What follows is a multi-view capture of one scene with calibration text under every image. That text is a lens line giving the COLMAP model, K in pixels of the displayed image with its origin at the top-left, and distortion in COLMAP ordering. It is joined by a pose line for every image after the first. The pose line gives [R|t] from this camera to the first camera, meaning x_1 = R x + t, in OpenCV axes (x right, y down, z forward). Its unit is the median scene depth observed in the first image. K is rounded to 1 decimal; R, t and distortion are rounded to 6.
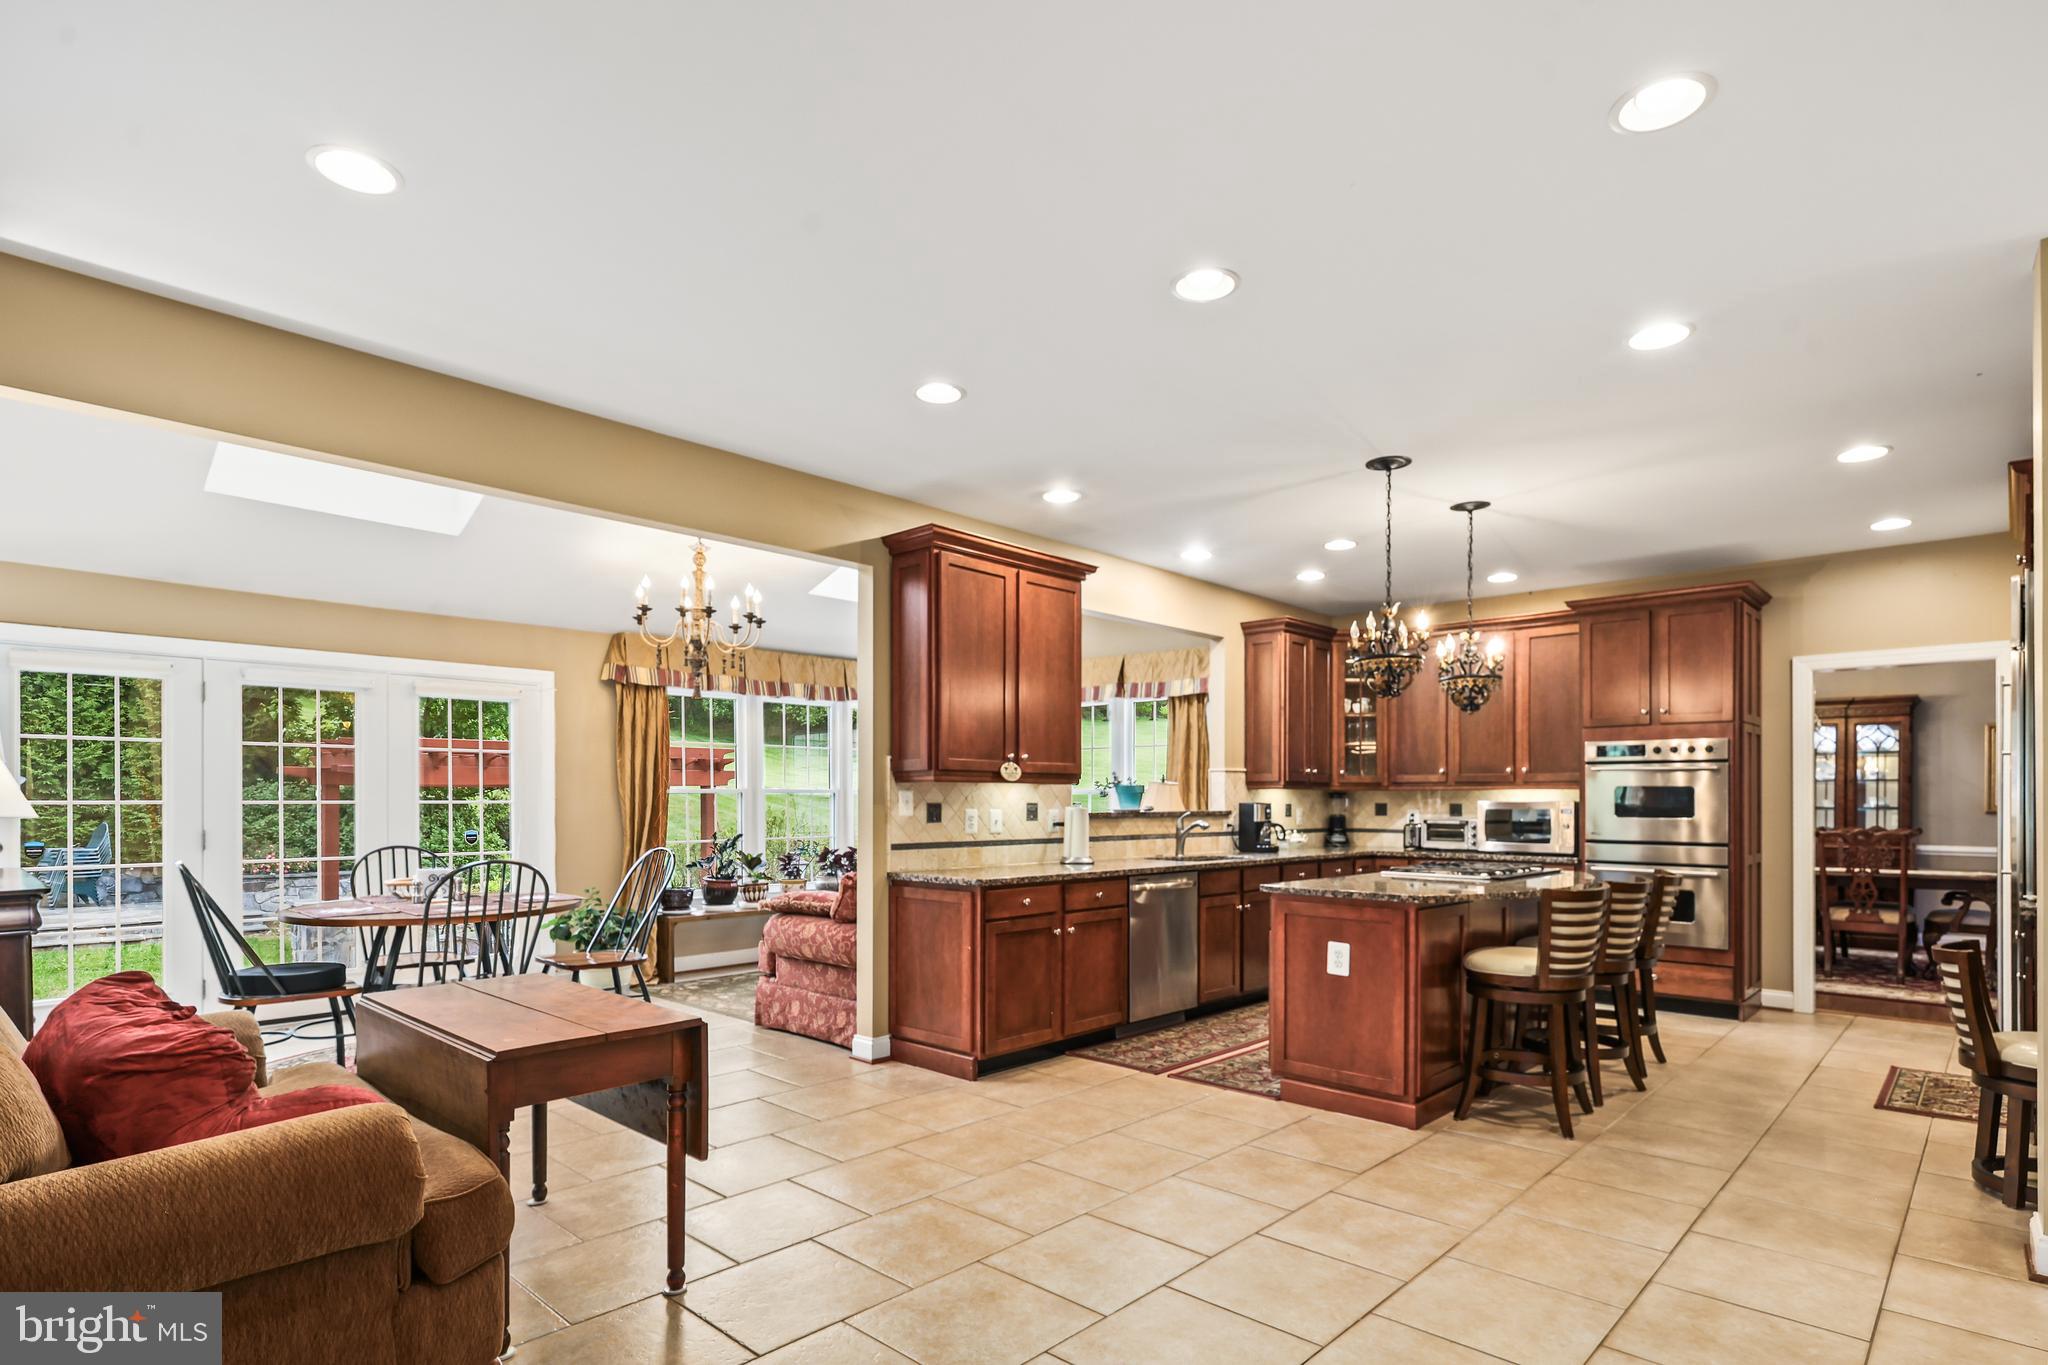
lens RADIAL K [[1041.0, 0, 1037.5], [0, 1041.0, 806.8], [0, 0, 1]] dist [0.000938, -0.001531]
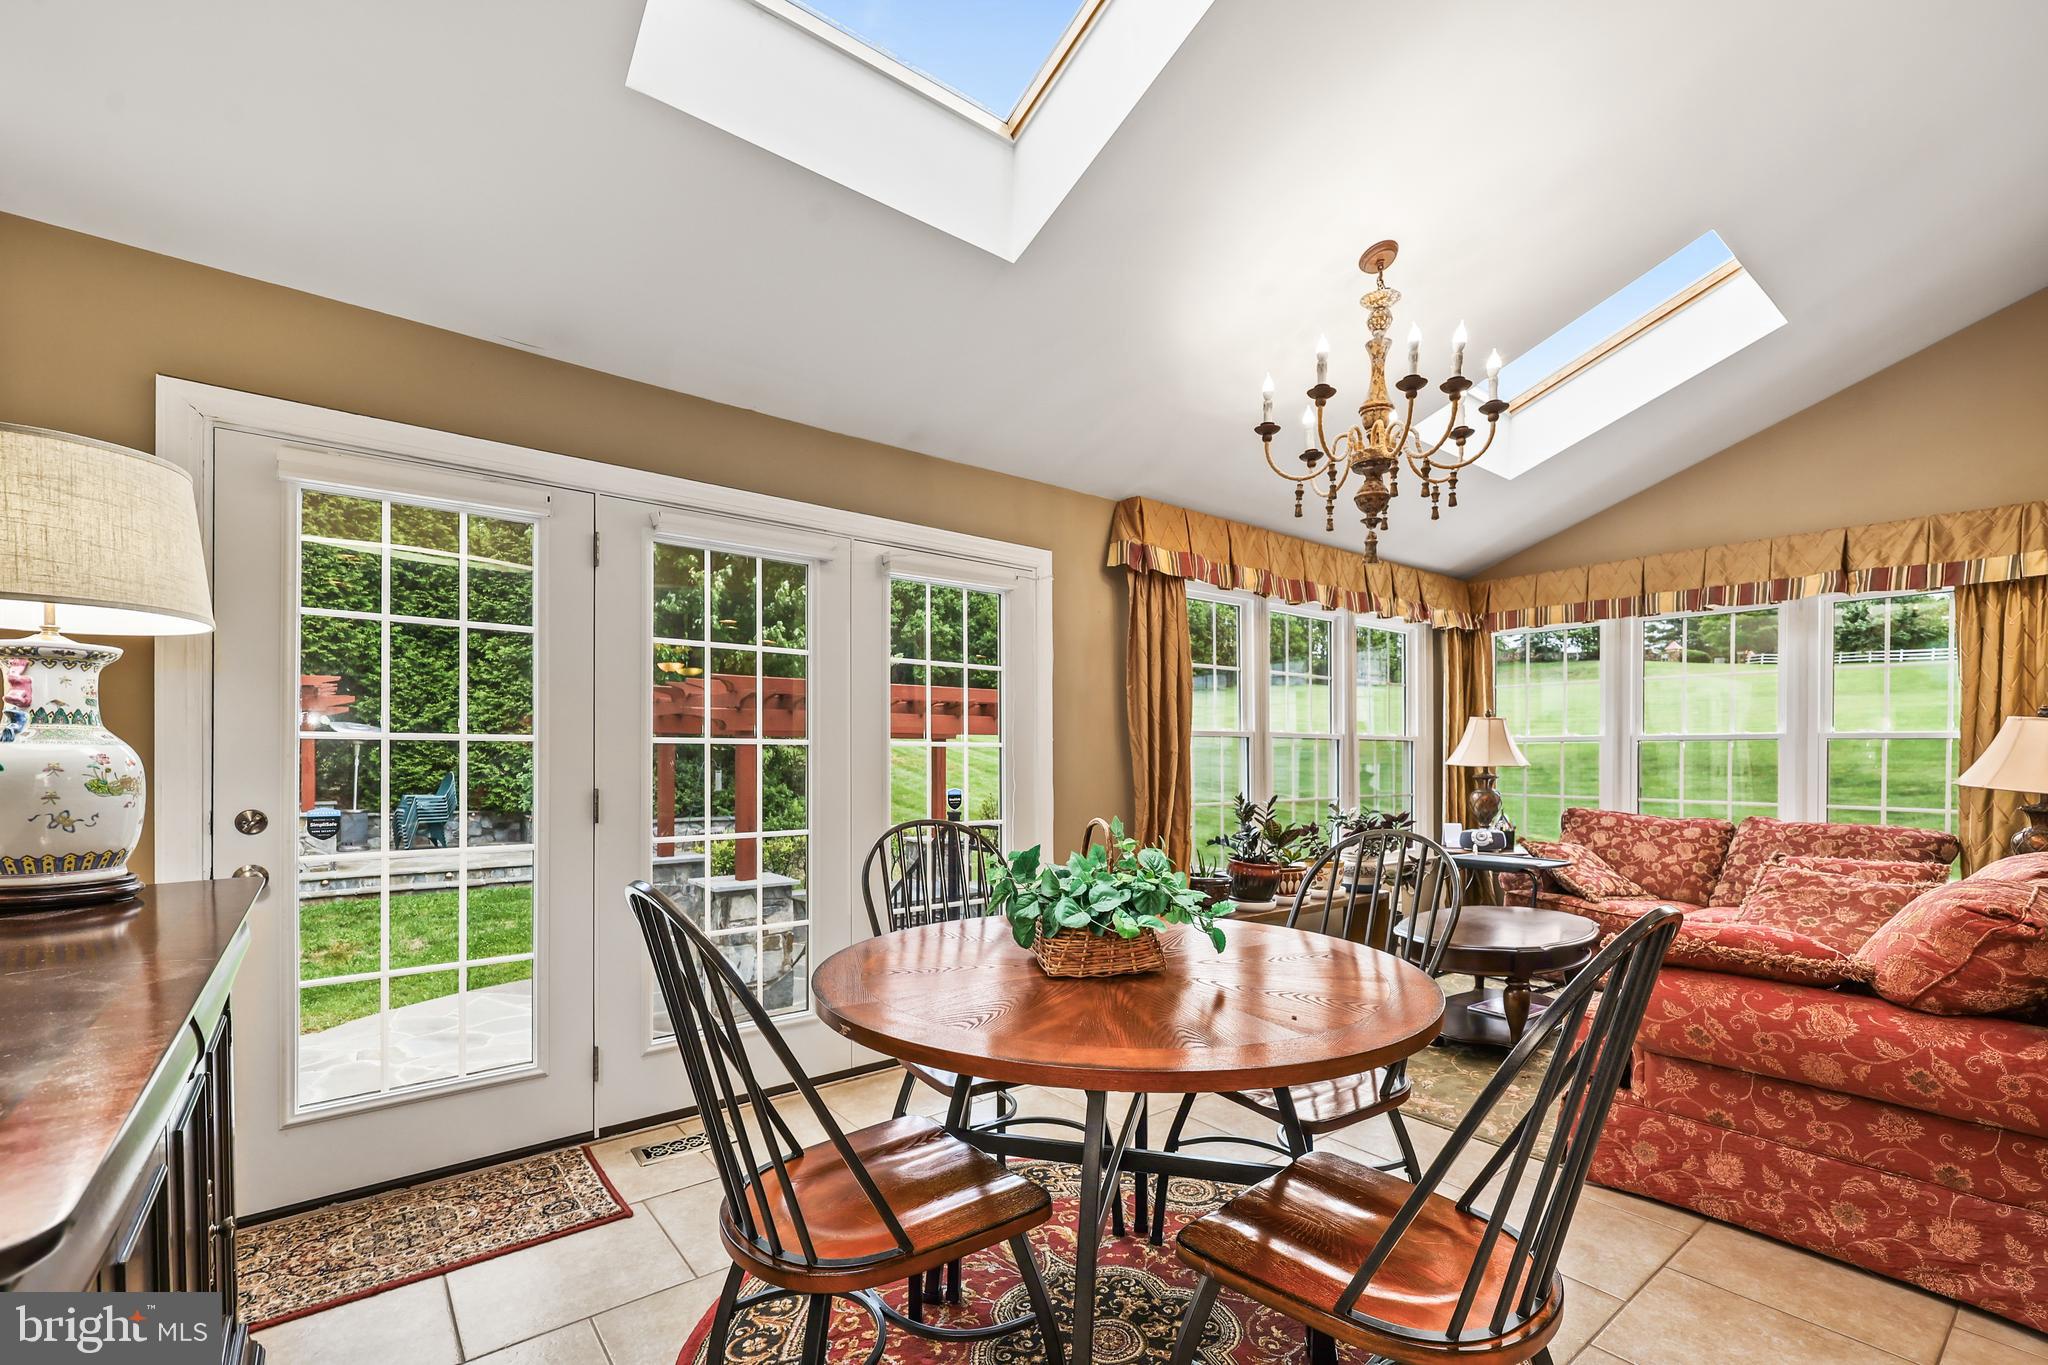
lens RADIAL K [[877.7, 0, 1044.2], [0, 877.7, 770.7], [0, 0, 1]] dist [-0.000194, 0.000845]
pose [[0.990476, 0.008012, -0.137453, -0.440066], [-0.006856, 0.999937, 0.008879, 0.006084], [0.137516, -0.007852, 0.990468, 0.498101]]
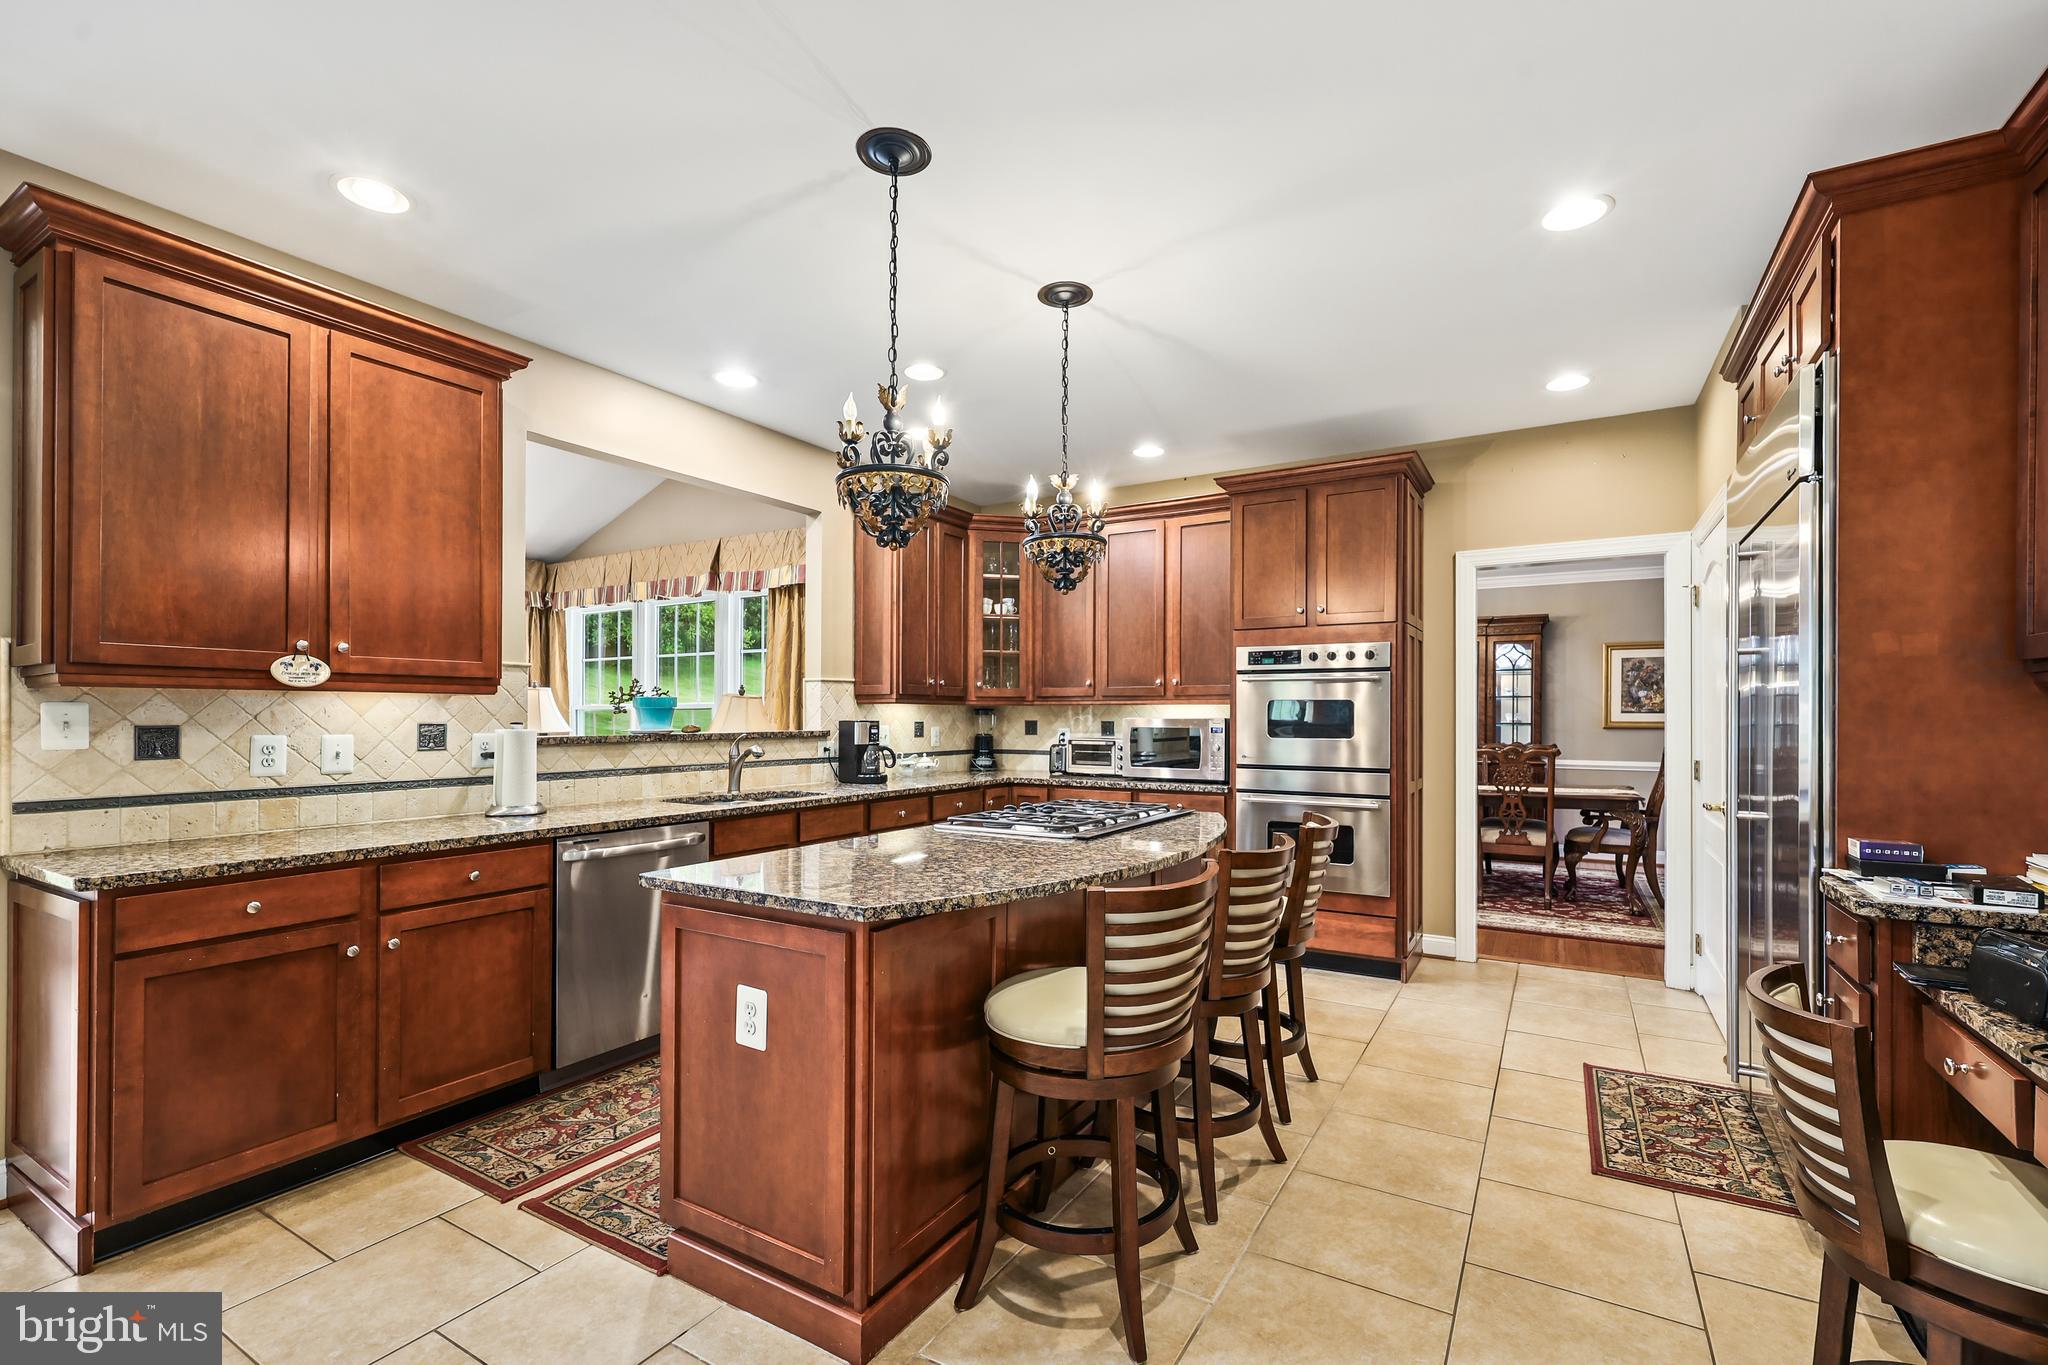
lens RADIAL K [[877.7, 0, 1042.4], [0, 877.7, 734.2], [0, 0, 1]] dist [-0.000194, 0.000845]
pose [[0.975596, -0.006156, 0.219489, 0.229745], [0.003026, 0.999889, 0.014592, -0.003532], [-0.219555, -0.013572, 0.975506, 0.363339]]
